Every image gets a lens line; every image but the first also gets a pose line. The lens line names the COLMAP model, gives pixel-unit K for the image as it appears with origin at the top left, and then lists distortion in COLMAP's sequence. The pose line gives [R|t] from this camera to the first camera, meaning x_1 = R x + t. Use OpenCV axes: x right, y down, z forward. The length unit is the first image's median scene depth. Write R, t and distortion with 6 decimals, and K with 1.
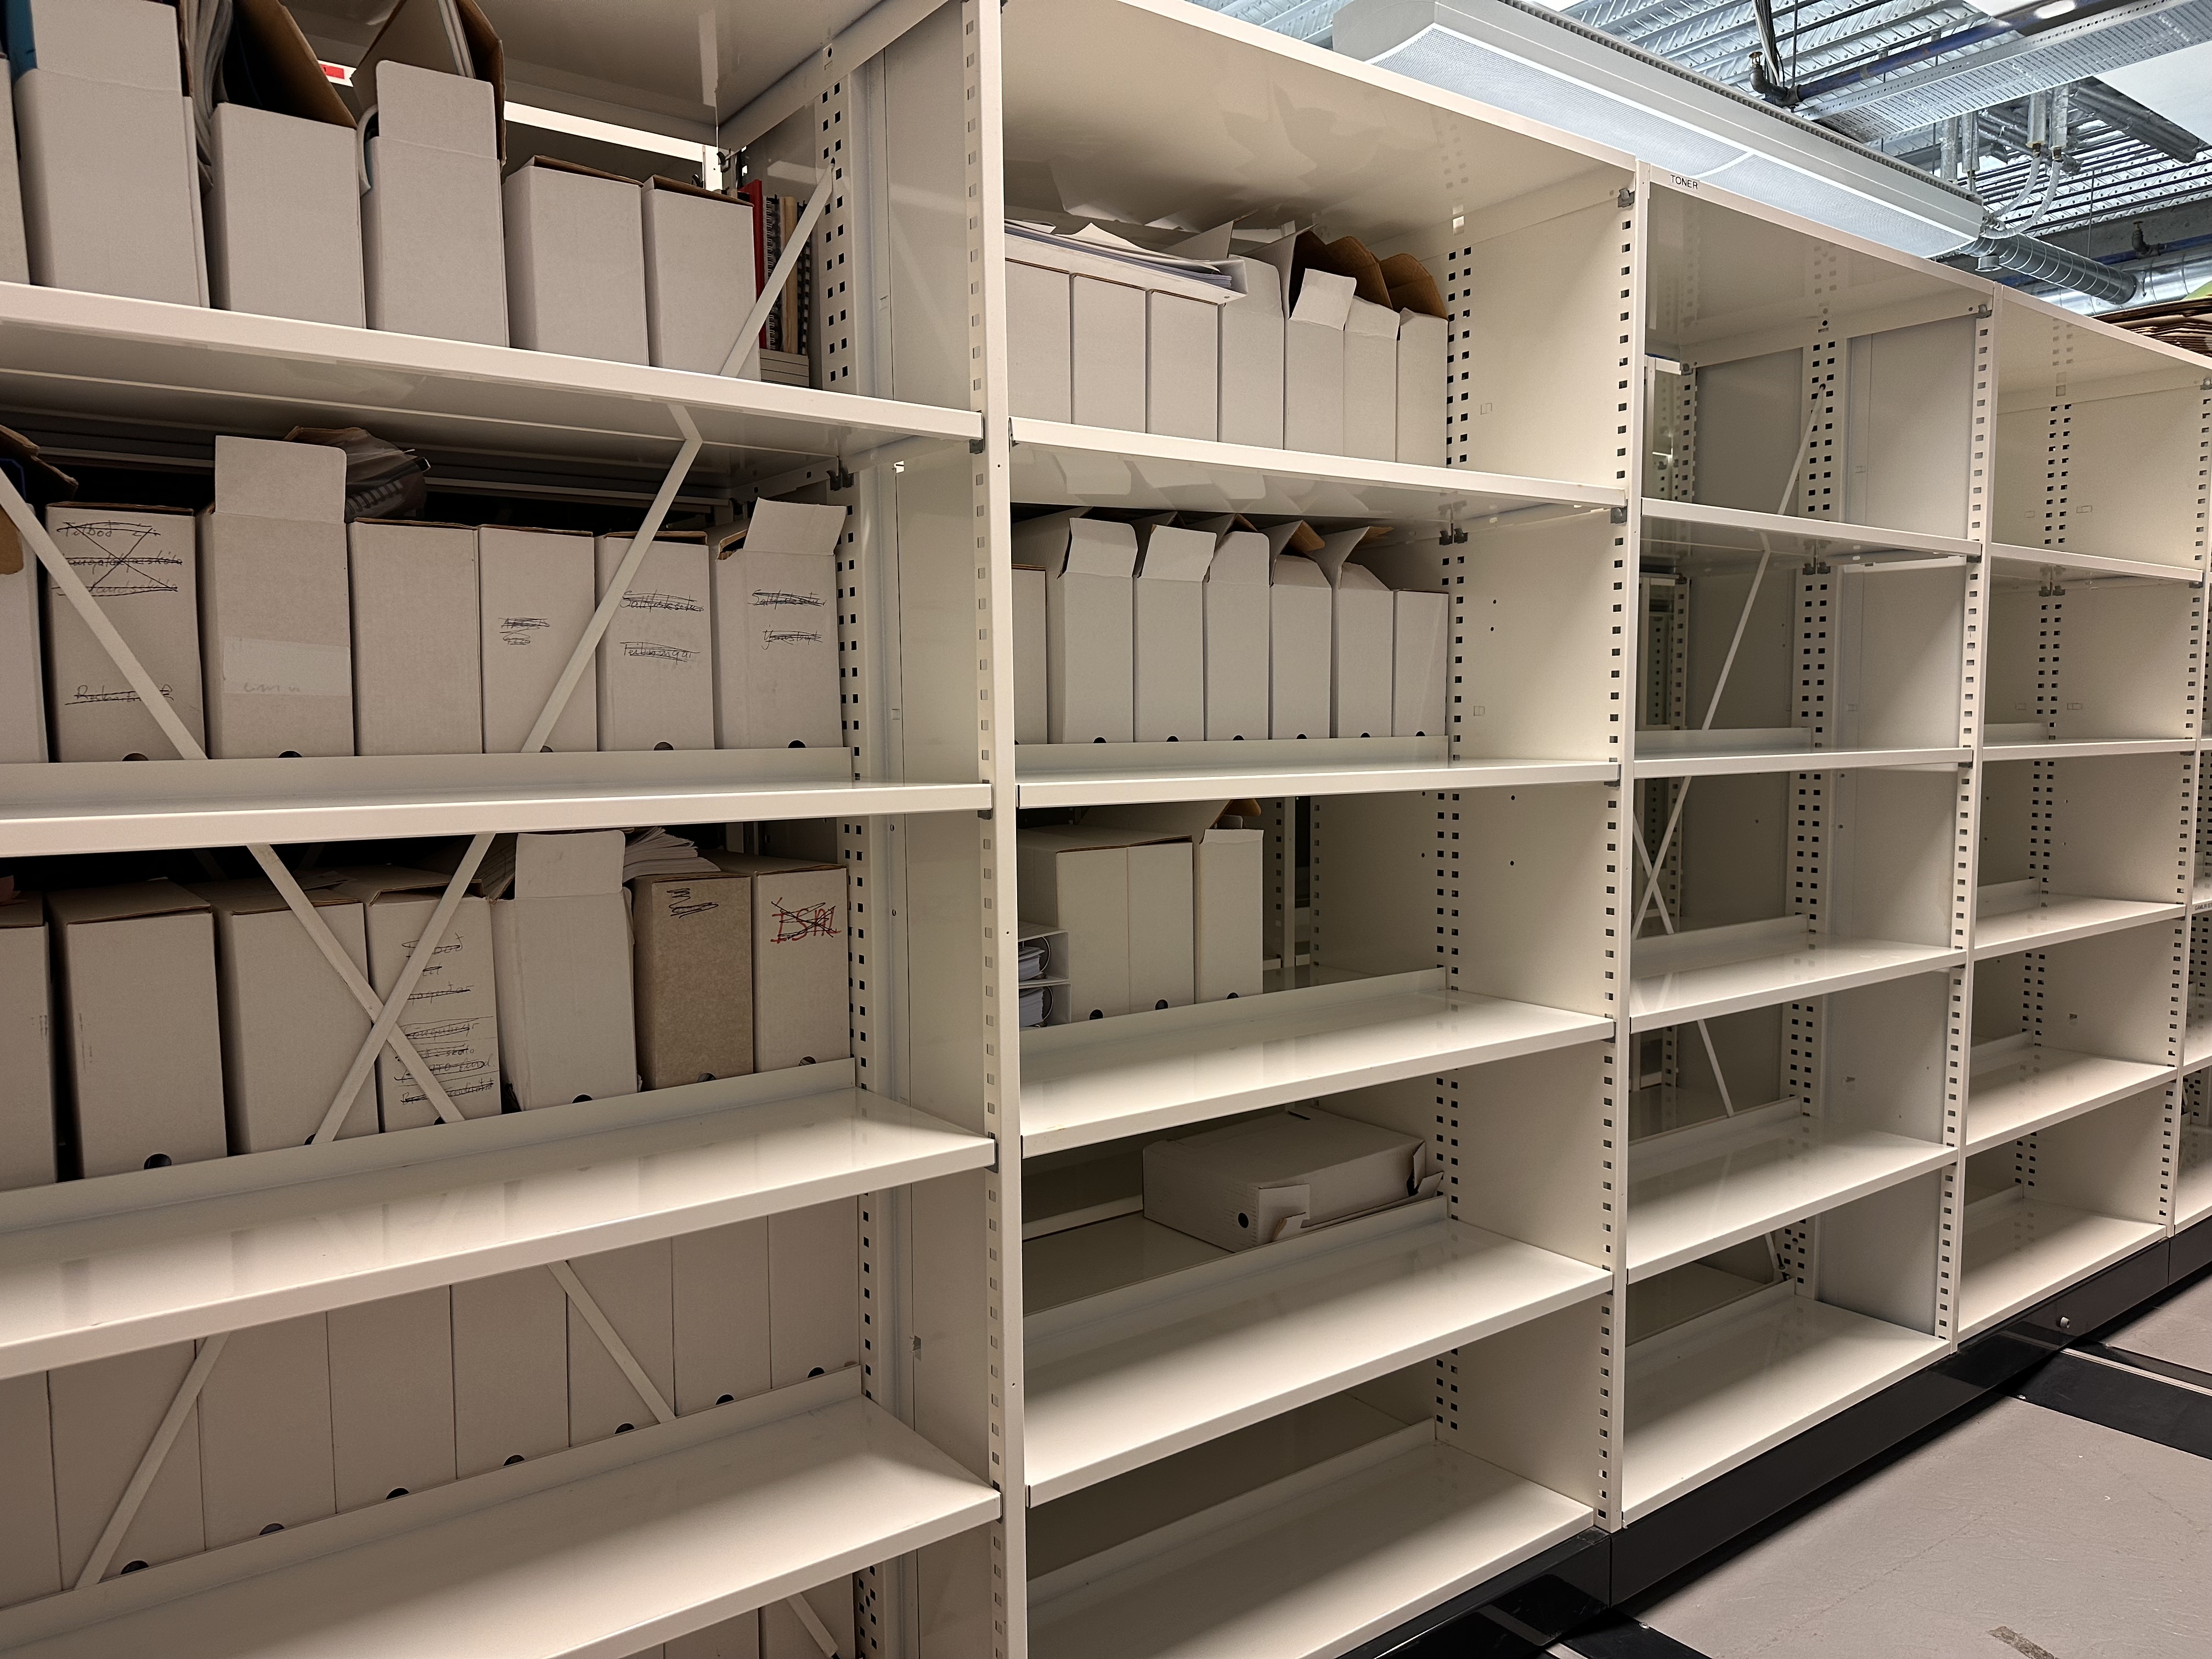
lens RADIAL K [[1527.6, 0, 1103.6], [0, 1527.6, 836.5], [0, 0, 1]] dist [0.033822, -0.046477]
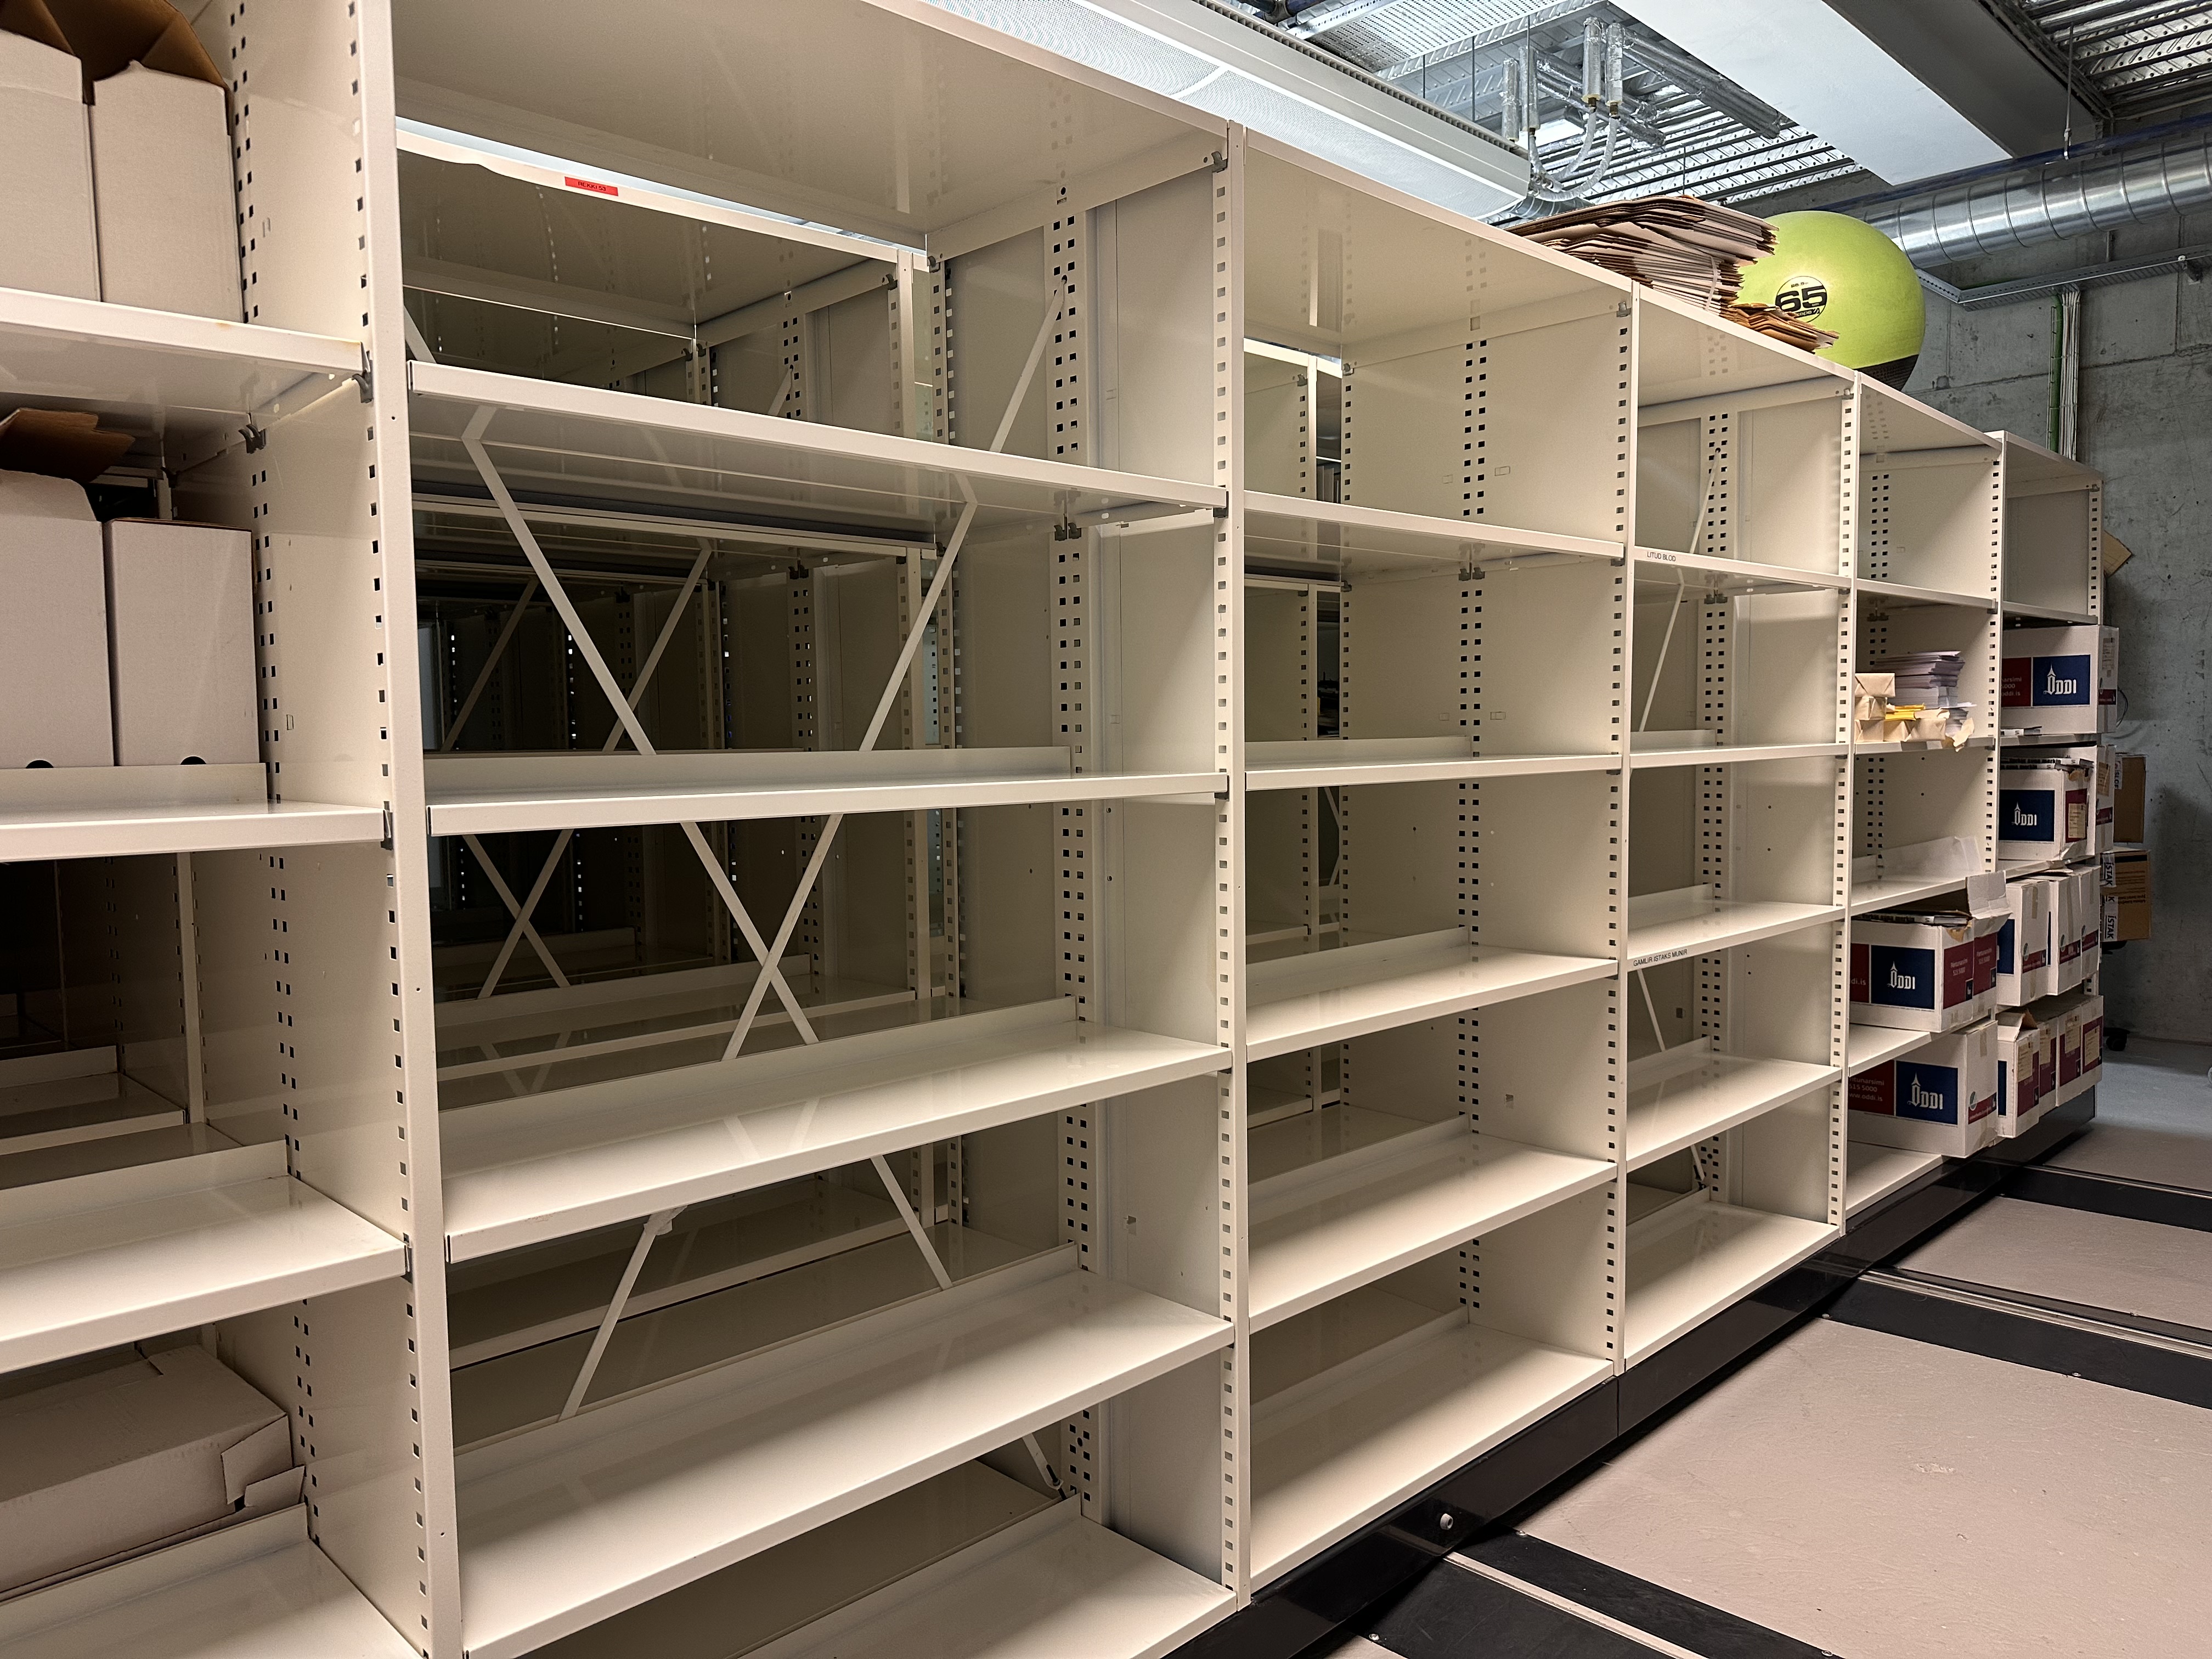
lens RADIAL K [[1527.6, 0, 1064.1], [0, 1527.6, 825.8], [0, 0, 1]] dist [0.033822, -0.046477]
pose [[0.992686, -0.011062, 0.120216, 0.304296], [0.012549, 0.999854, -0.011619, -0.019771], [-0.120070, 0.013043, 0.992680, 0.225744]]
